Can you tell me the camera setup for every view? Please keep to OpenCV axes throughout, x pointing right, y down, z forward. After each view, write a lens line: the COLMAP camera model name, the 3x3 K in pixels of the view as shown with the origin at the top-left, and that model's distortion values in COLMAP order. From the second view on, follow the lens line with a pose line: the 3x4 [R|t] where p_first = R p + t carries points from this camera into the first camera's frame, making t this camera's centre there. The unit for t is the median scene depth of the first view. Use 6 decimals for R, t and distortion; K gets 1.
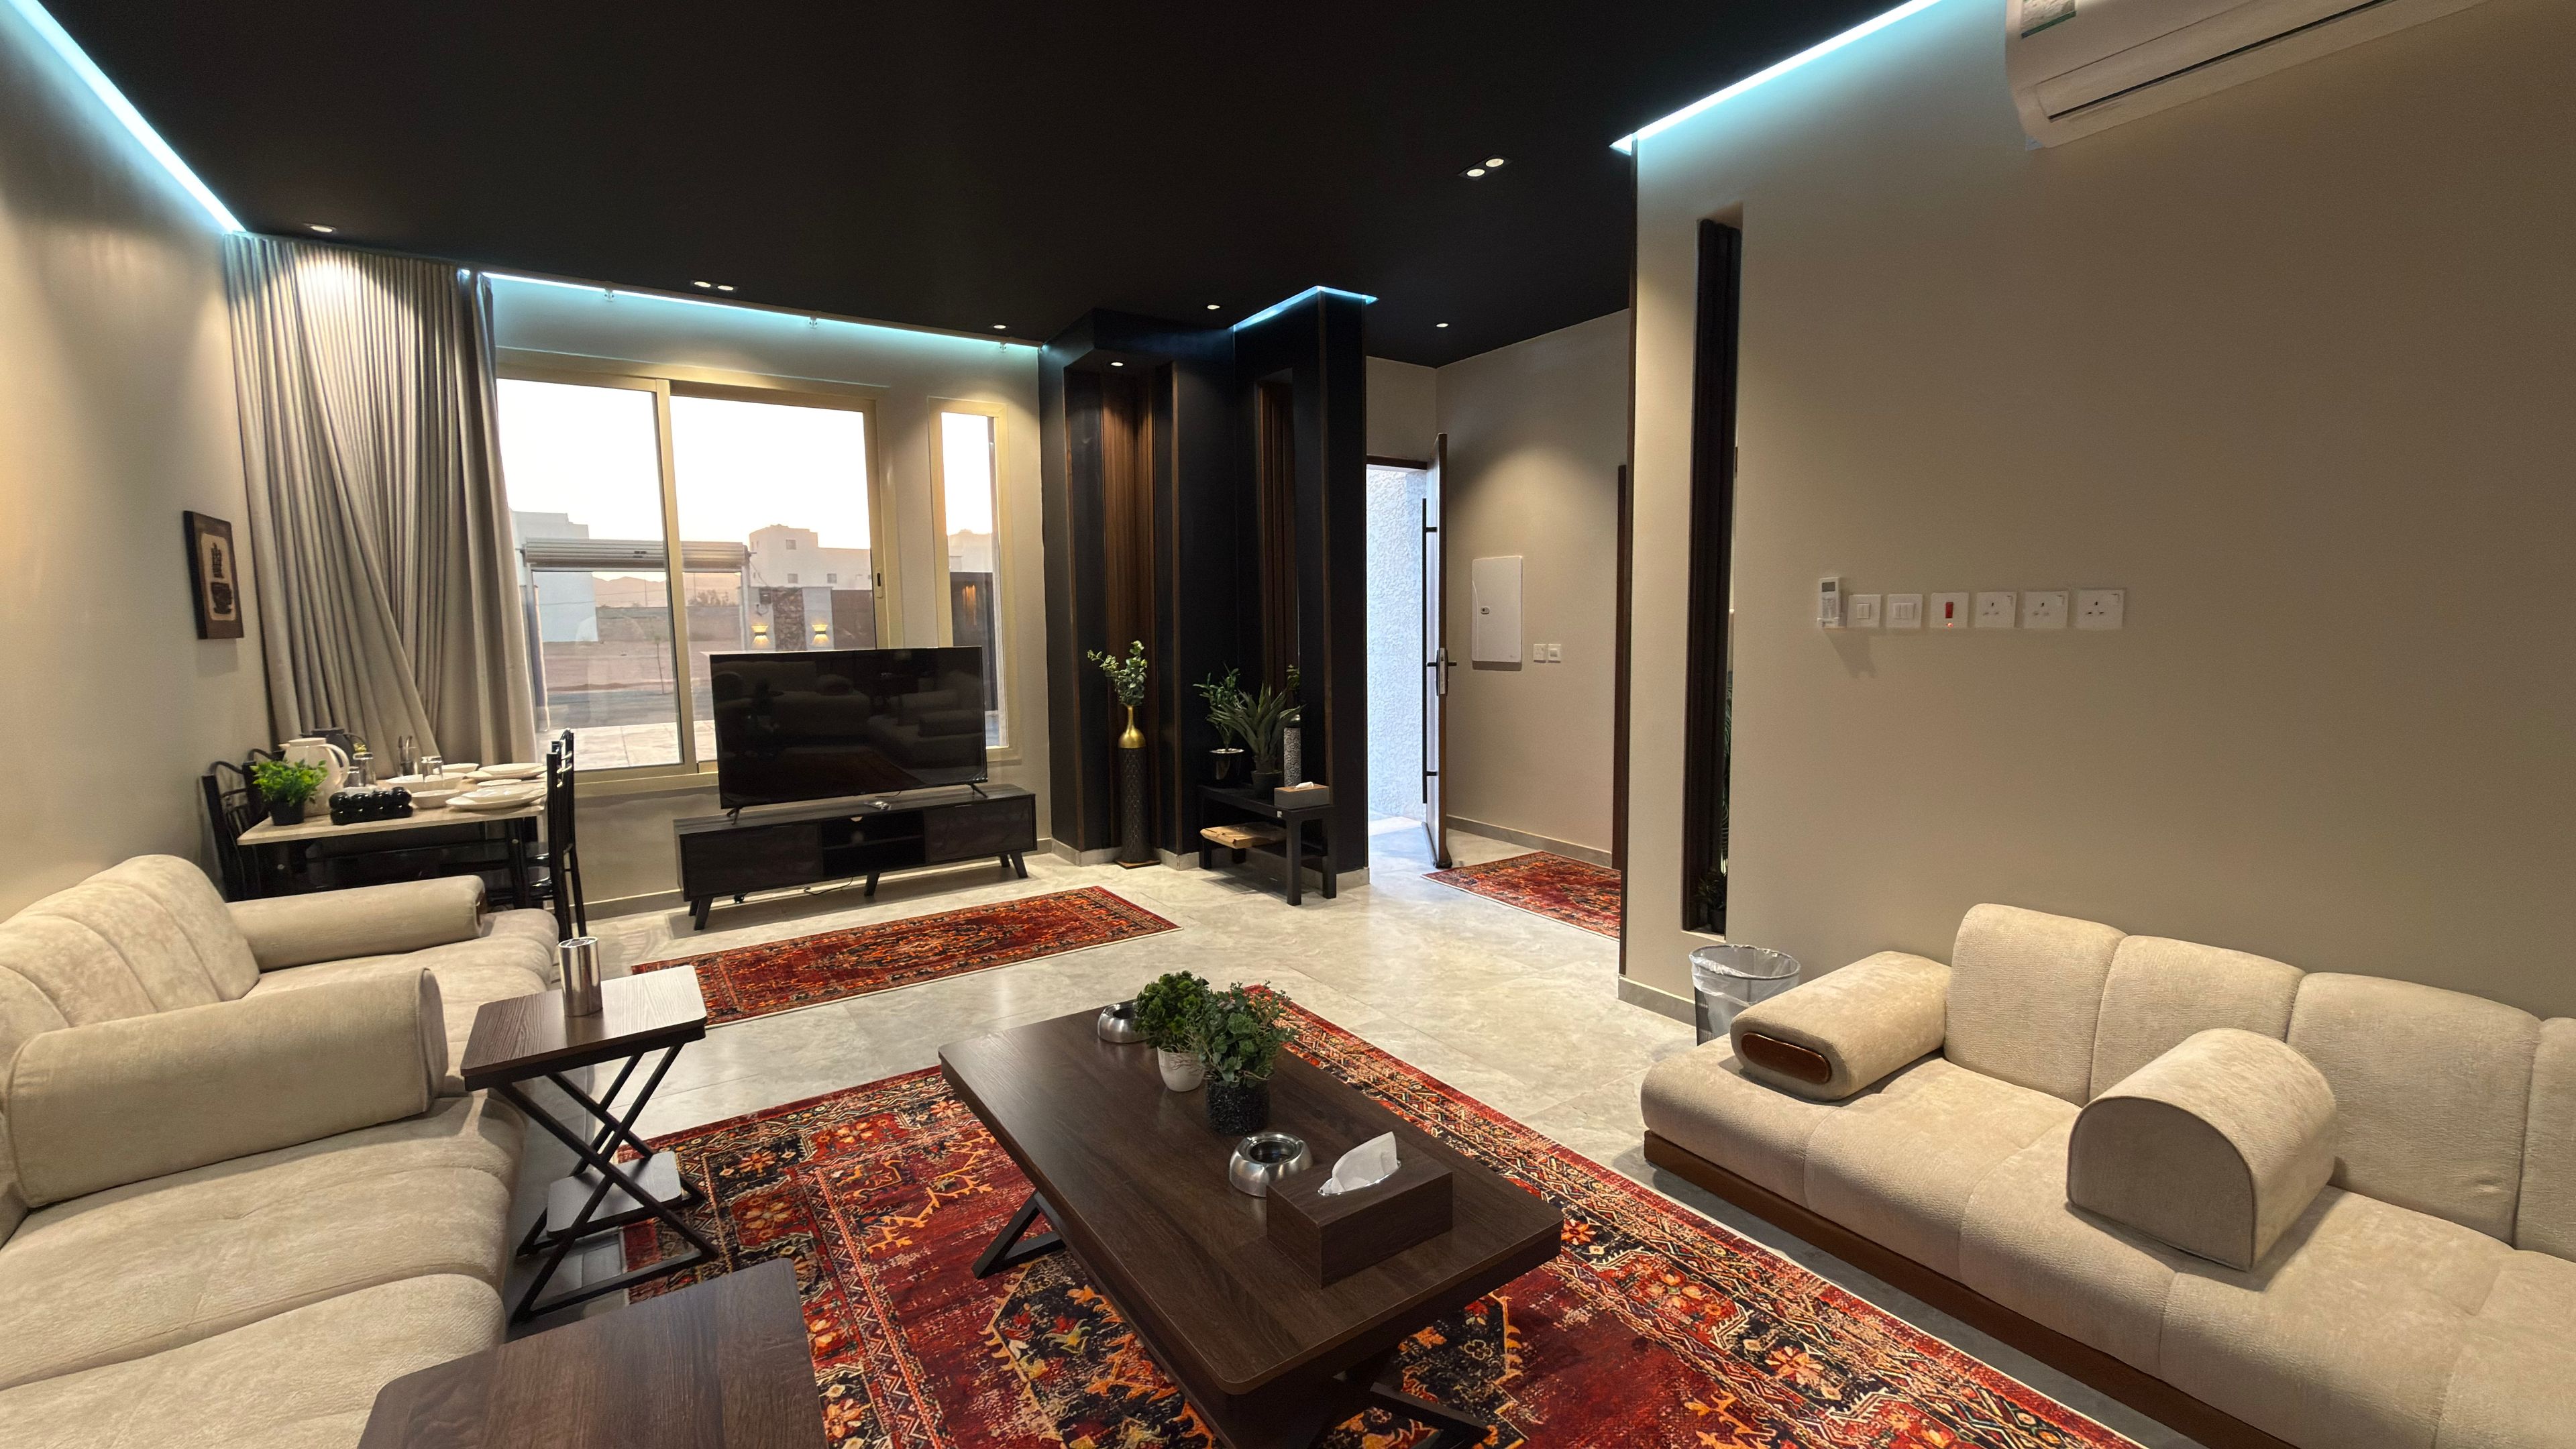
lens RADIAL K [[1022.6, 0, 1286.4], [0, 1022.6, 722.5], [0, 0, 1]] dist [-0.000272, -0.000019]
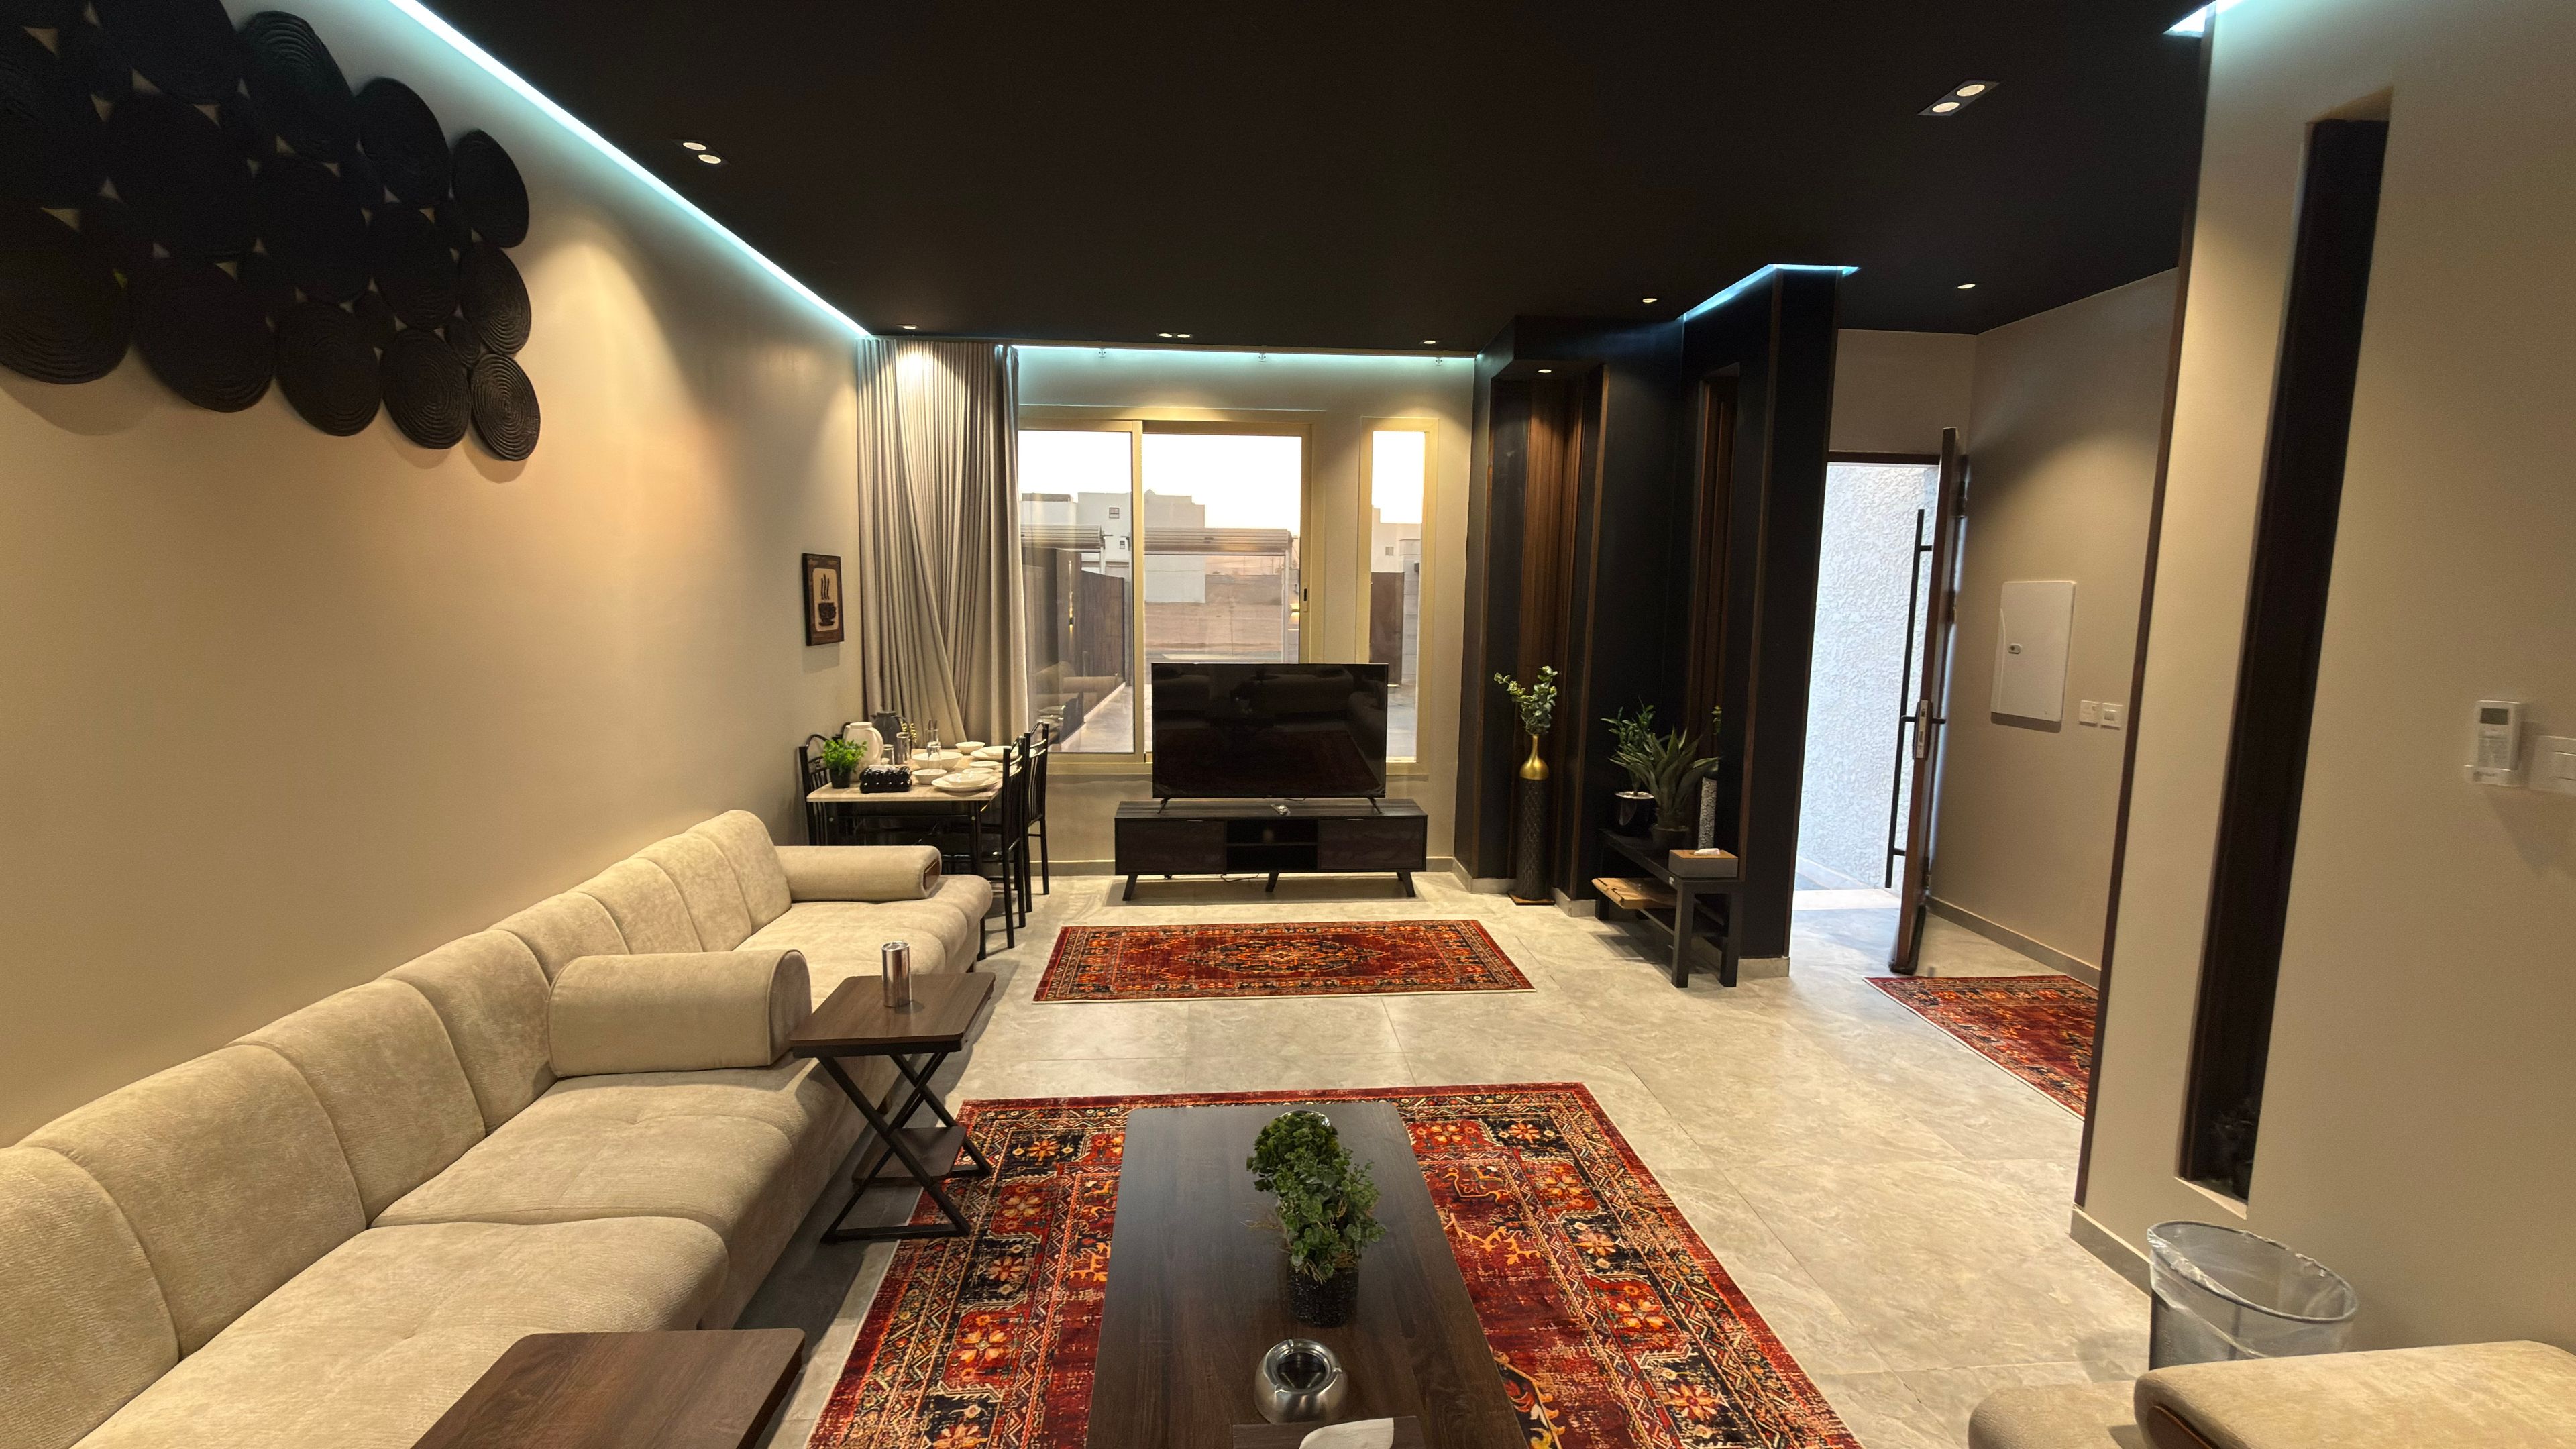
lens RADIAL K [[1022.6, 0, 1286.4], [0, 1022.6, 722.5], [0, 0, 1]] dist [-0.000272, -0.000019]
pose [[0.869056, 0.087635, -0.486891, 0.131630], [-0.074674, 0.996146, 0.046007, -0.066200], [0.489046, -0.003625, 0.872250, 0.082103]]
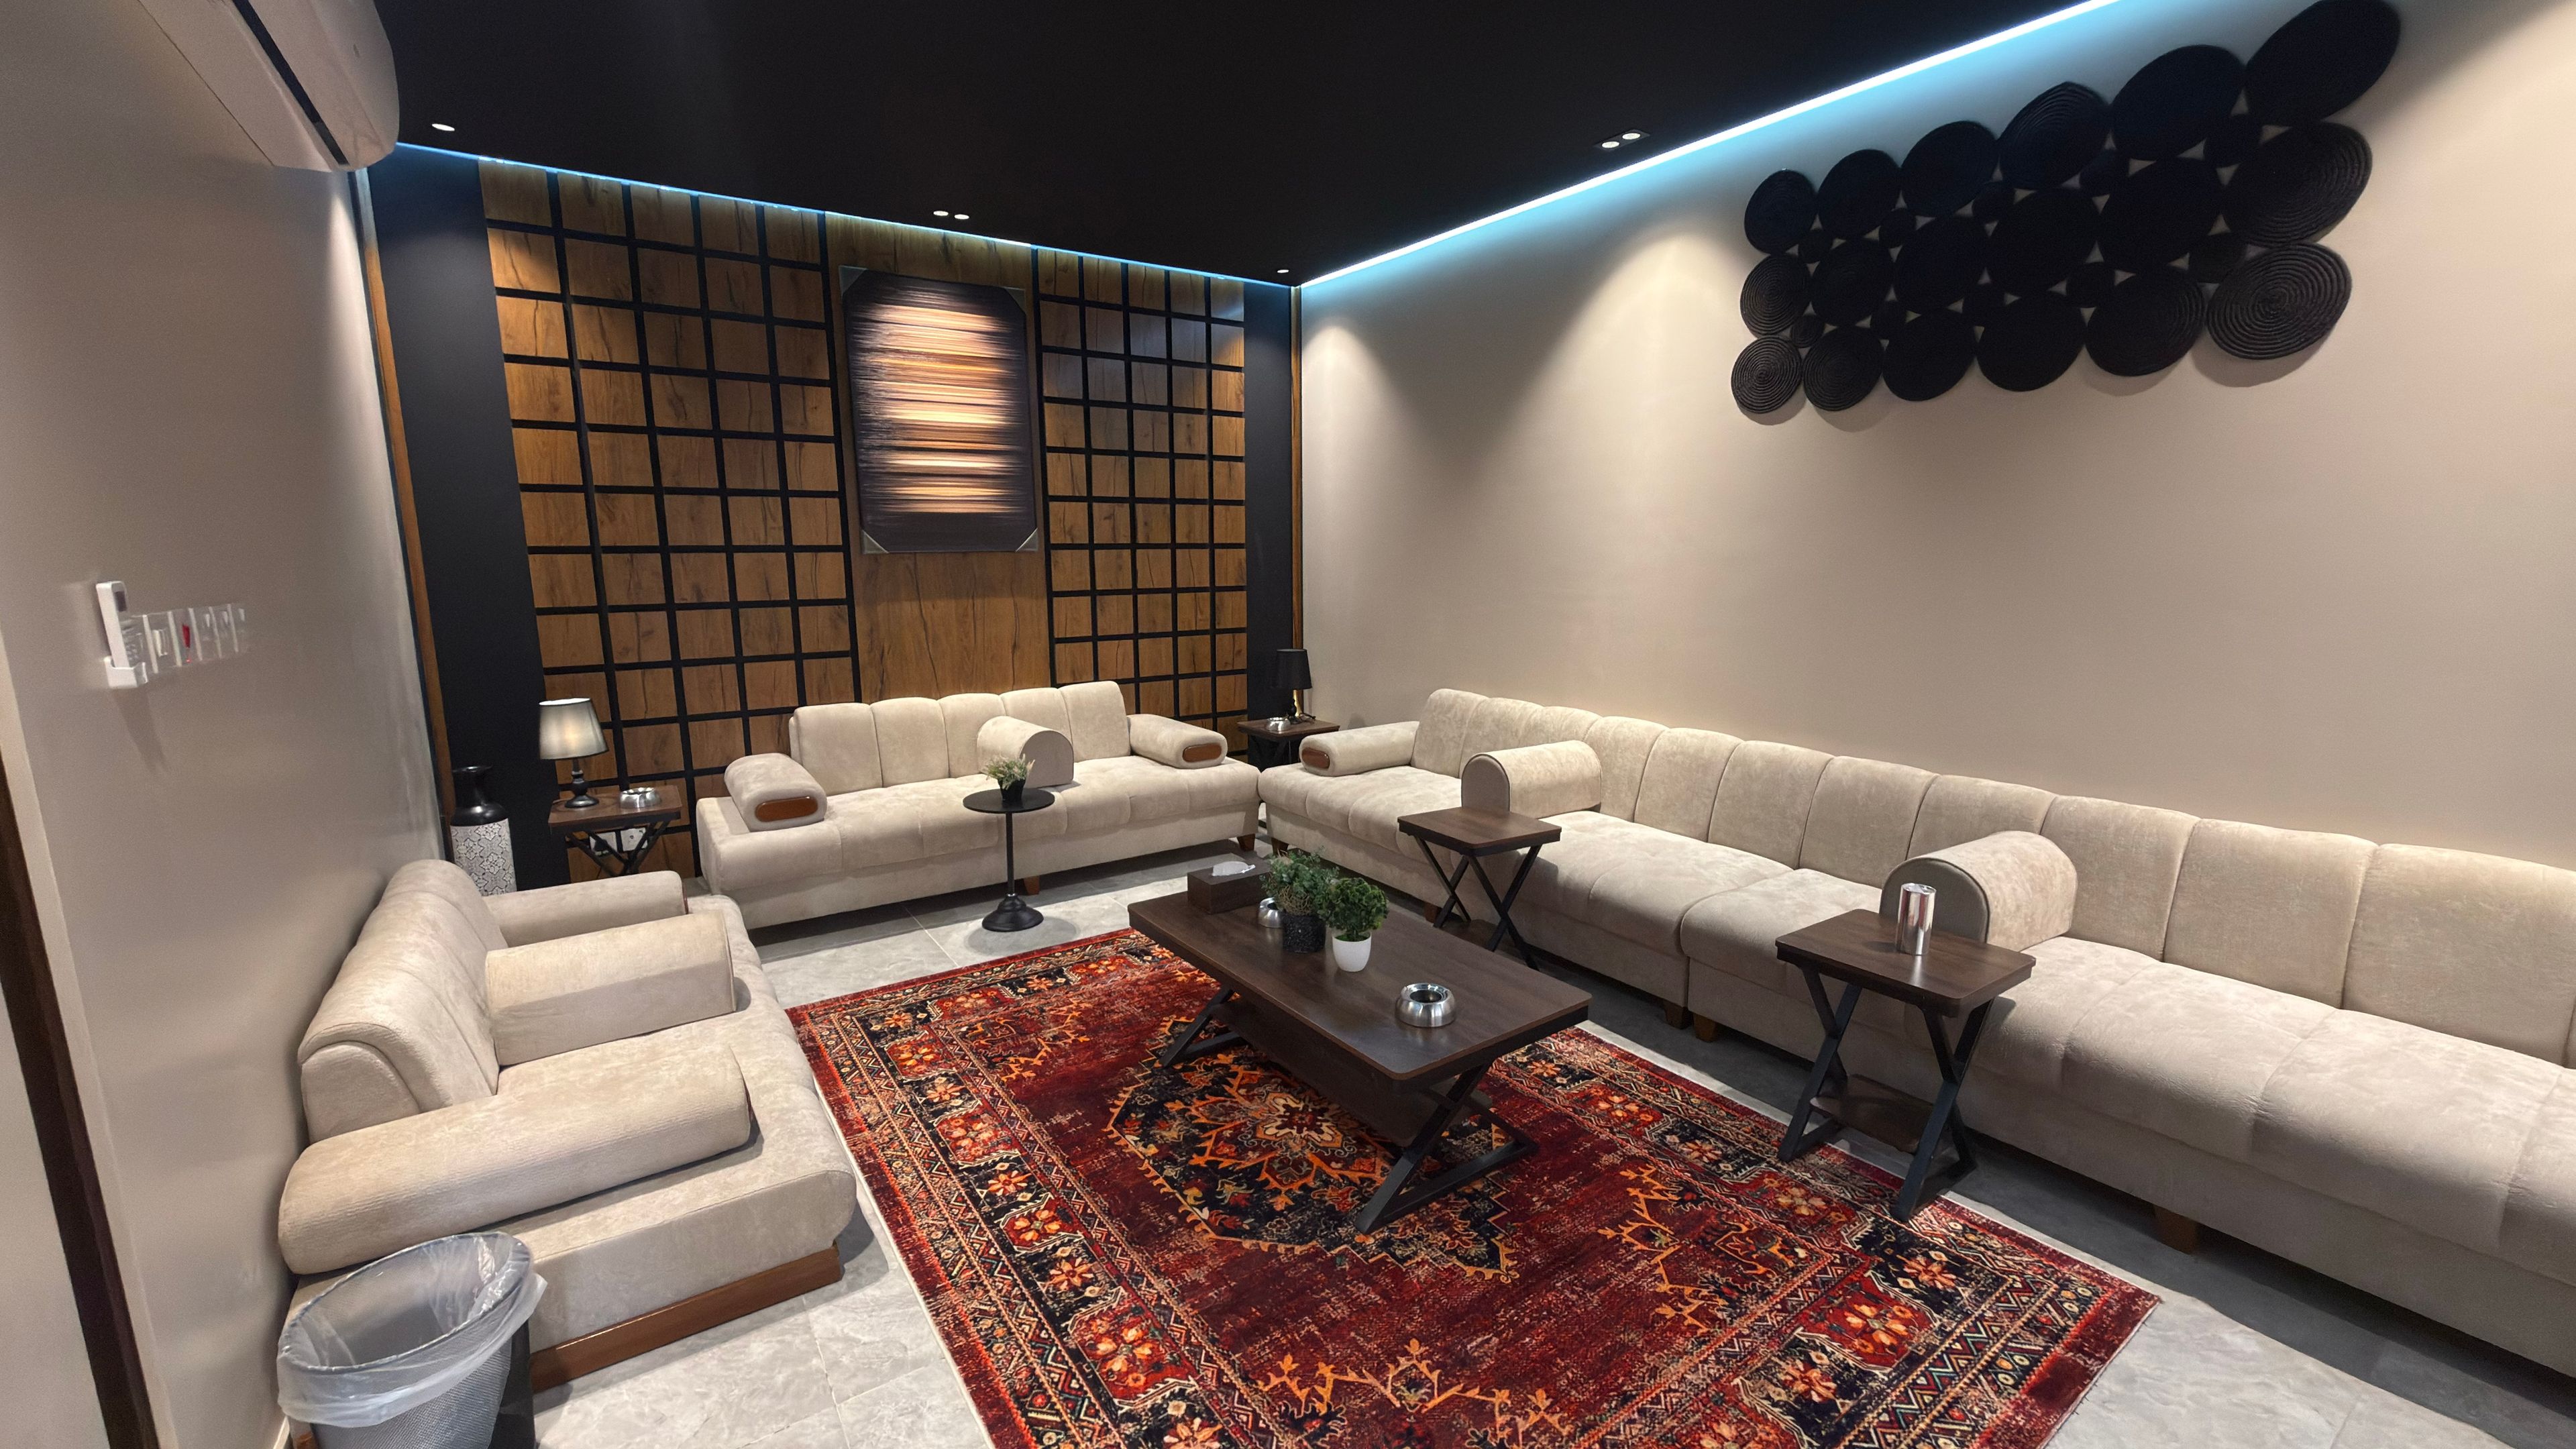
lens RADIAL K [[1022.6, 0, 1286.4], [0, 1022.6, 722.5], [0, 0, 1]] dist [-0.000272, -0.000019]
pose [[-0.999696, 0.023894, -0.006108, -0.008461], [0.021350, 0.962452, 0.270611, -0.125874], [0.012345, 0.270398, -0.962669, 0.951213]]
